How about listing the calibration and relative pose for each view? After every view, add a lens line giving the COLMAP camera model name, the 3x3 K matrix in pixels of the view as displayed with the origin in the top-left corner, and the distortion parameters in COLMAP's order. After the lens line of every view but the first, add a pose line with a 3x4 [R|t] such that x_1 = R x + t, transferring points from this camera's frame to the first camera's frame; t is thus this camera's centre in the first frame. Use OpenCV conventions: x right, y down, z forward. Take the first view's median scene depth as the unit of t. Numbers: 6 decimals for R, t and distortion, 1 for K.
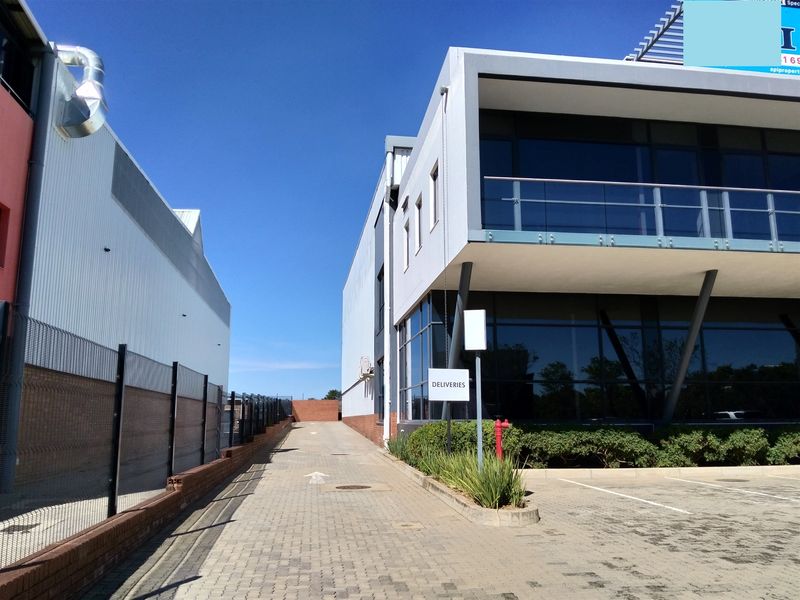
lens RADIAL K [[639.2, 0, 392.5], [0, 639.2, 297.9], [0, 0, 1]] dist [-0.003075, -0.040797]
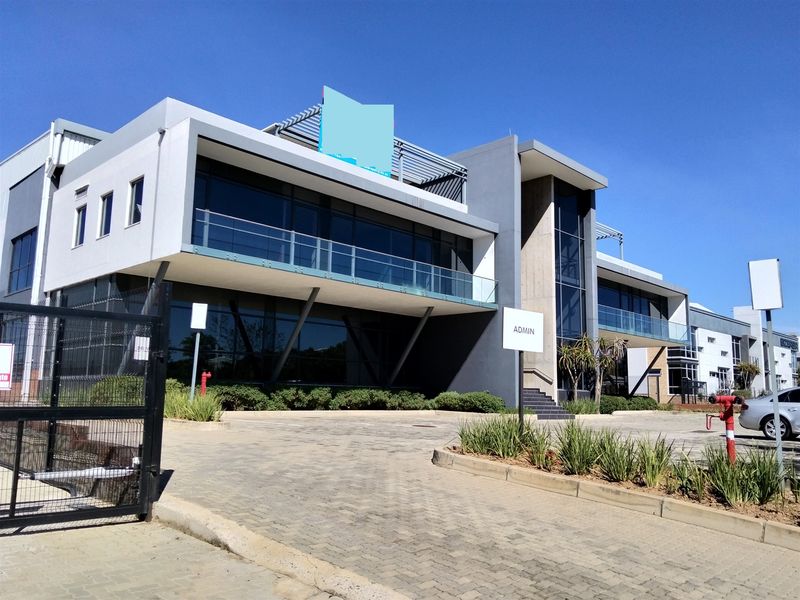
lens RADIAL K [[639.2, 0, 397.4], [0, 639.2, 295.9], [0, 0, 1]] dist [-0.003075, -0.040797]
pose [[0.781015, 0.110641, 0.614633, -0.308208], [-0.133244, 0.991042, -0.009086, -0.032982], [-0.610133, -0.074800, 0.788761, -0.370817]]
